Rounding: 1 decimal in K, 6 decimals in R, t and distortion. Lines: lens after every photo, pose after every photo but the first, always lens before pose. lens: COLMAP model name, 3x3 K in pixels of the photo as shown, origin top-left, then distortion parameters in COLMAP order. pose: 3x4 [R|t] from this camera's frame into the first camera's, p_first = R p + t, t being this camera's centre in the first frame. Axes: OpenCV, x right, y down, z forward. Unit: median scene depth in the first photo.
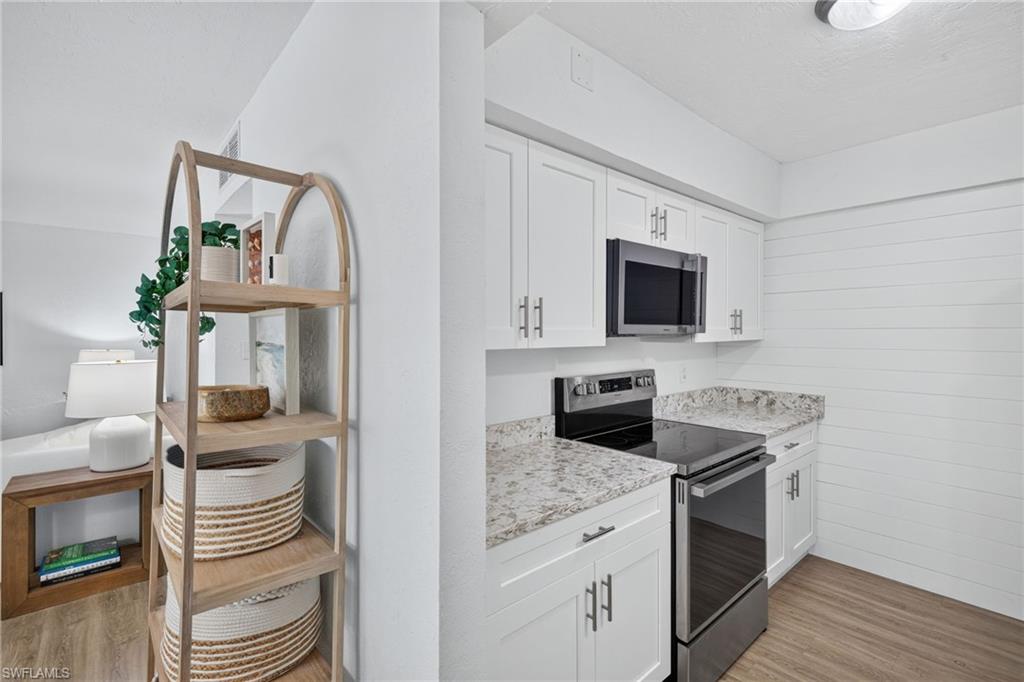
lens RADIAL K [[464.2, 0, 511.5], [0, 464.2, 334.2], [0, 0, 1]] dist [0.014743, 0.000001]
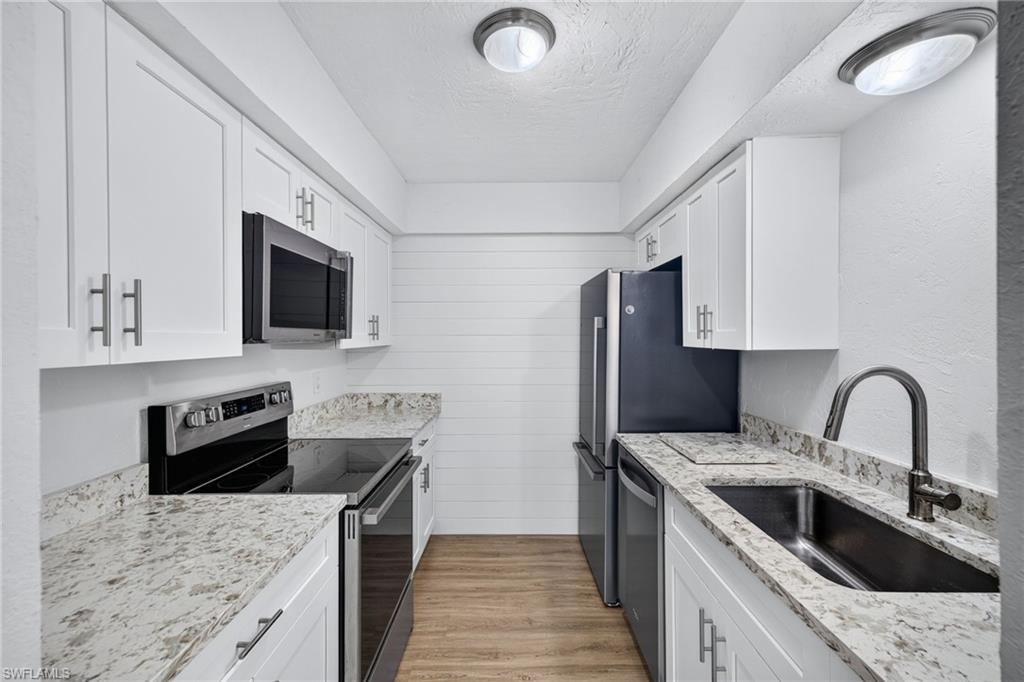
lens RADIAL K [[444.1, 0, 512.0], [0, 444.1, 341.0], [0, 0, 1]] dist [0.012441, -0.000969]
pose [[0.669040, -0.004910, 0.743210, -0.033879], [0.004464, 0.999987, 0.002588, 0.001295], [-0.743213, 0.001586, 0.669053, 0.188977]]
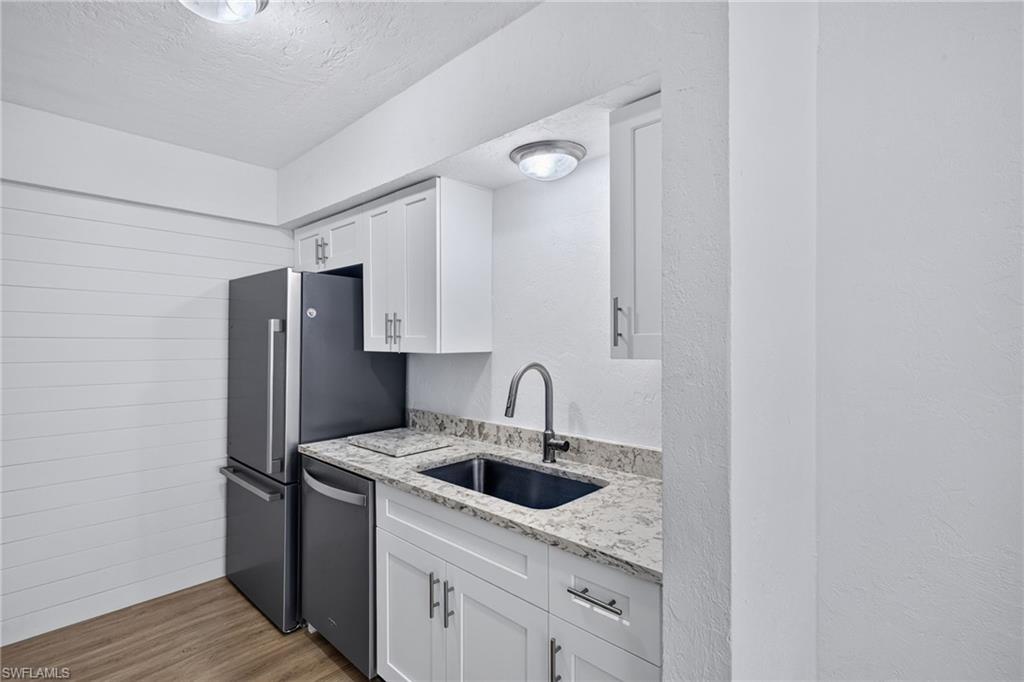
lens RADIAL K [[464.8, 0, 509.4], [0, 464.8, 346.2], [0, 0, 1]] dist [0.002747, 0.000071]
pose [[-0.082555, -0.004084, 0.996578, -0.151004], [0.000605, 0.999991, 0.004148, 0.002217], [-0.996586, 0.000945, -0.082552, 0.329898]]
